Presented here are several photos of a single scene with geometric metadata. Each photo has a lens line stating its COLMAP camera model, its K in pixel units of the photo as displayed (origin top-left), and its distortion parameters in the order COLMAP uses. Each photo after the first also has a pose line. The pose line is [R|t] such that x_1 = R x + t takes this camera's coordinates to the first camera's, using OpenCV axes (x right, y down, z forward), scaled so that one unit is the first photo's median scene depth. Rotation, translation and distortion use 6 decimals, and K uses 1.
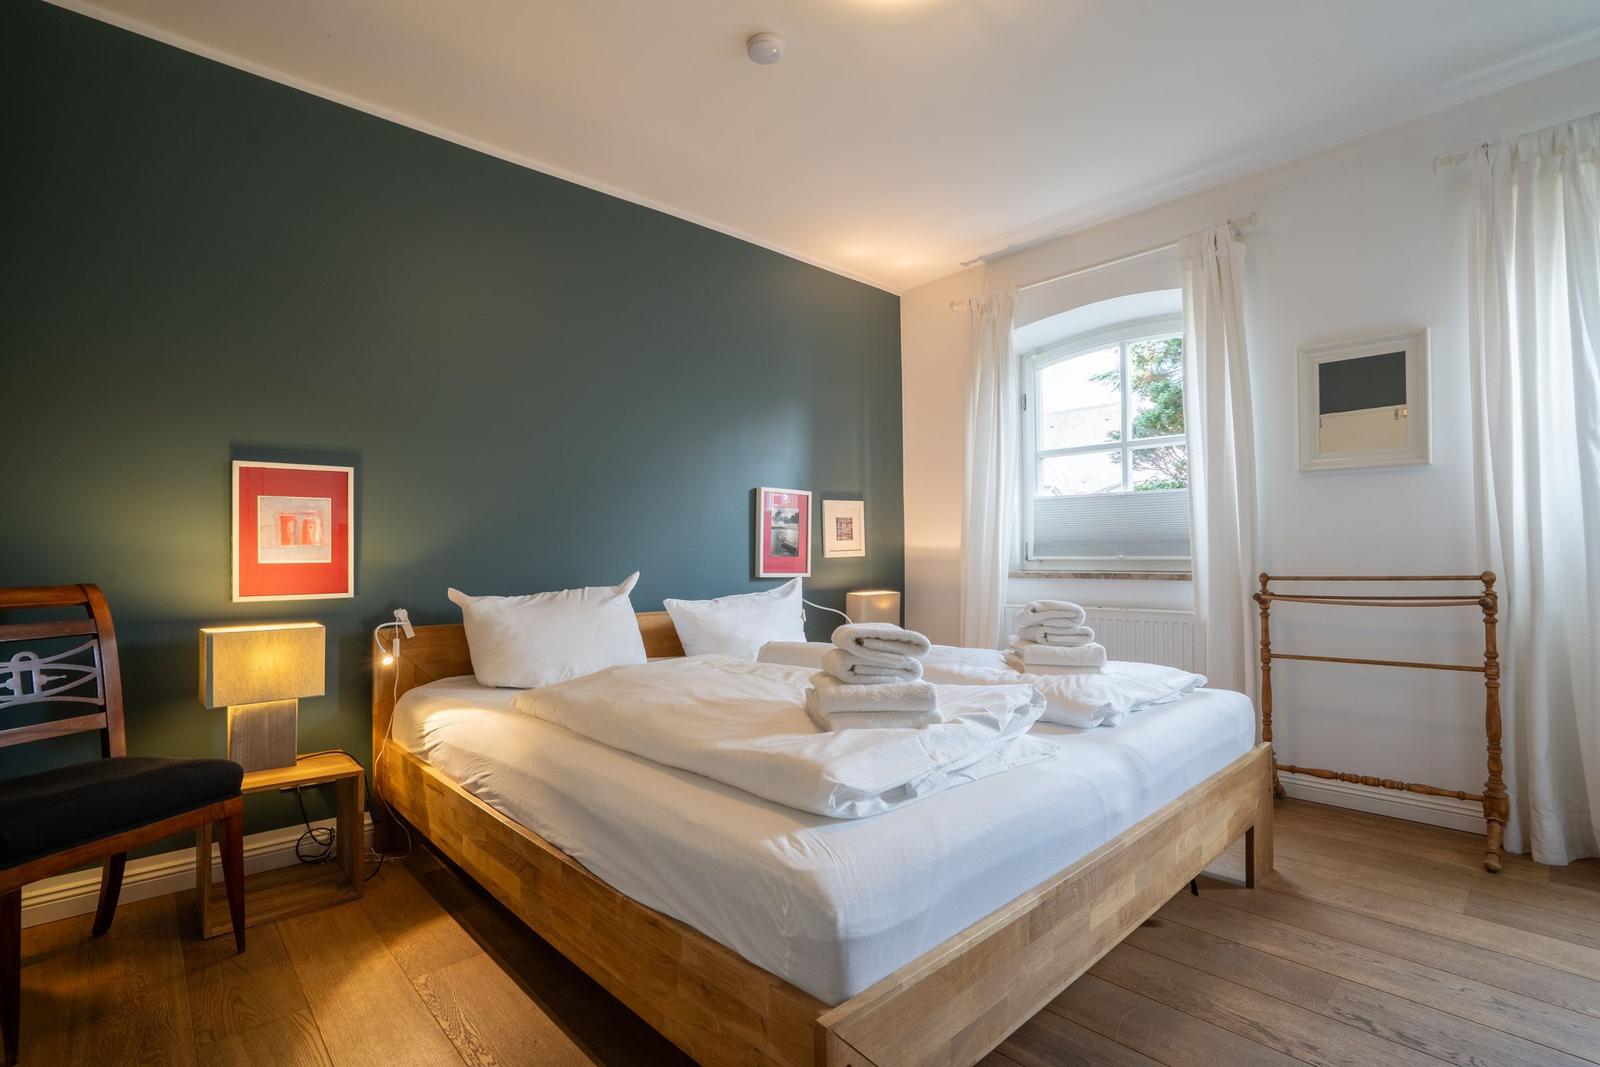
lens RADIAL K [[742.2, 0, 801.3], [0, 742.2, 545.5], [0, 0, 1]] dist [-0.066343, 0.024025]
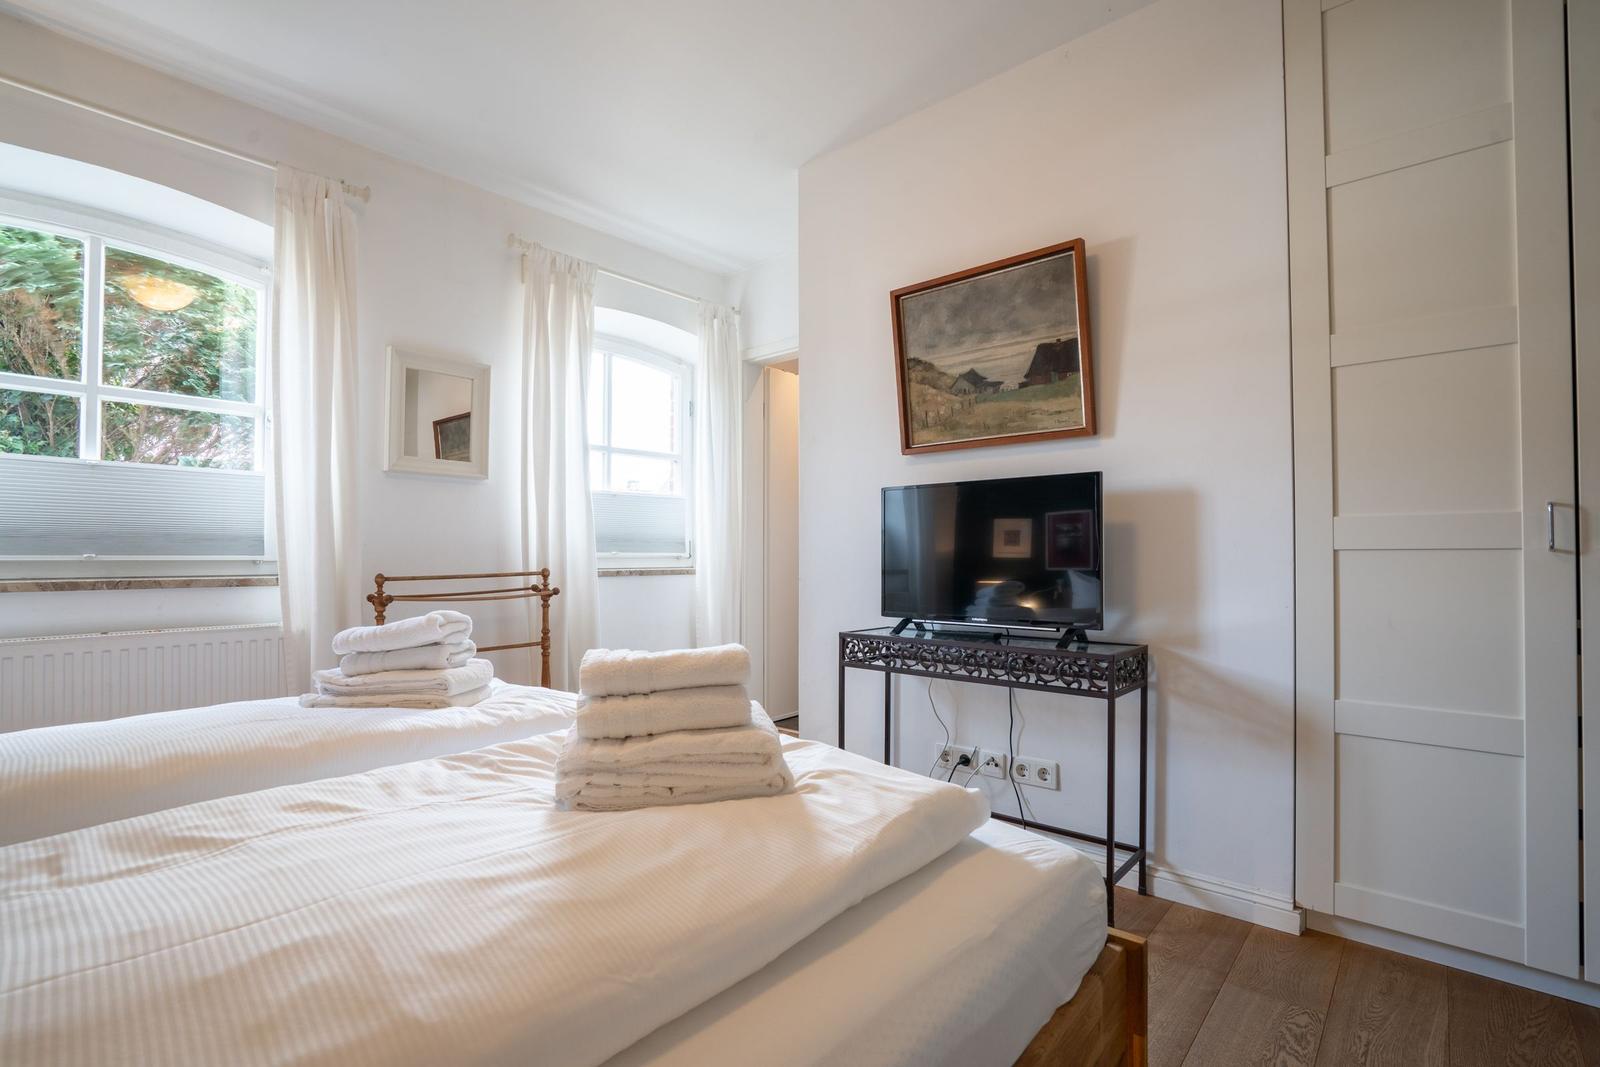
lens RADIAL K [[742.2, 0, 801.3], [0, 742.2, 545.5], [0, 0, 1]] dist [-0.066343, 0.024025]
pose [[-0.098085, 0.019340, 0.994990, -0.362495], [-0.011575, 0.999721, -0.020573, 0.014448], [-0.995111, -0.013535, -0.097833, 0.552528]]
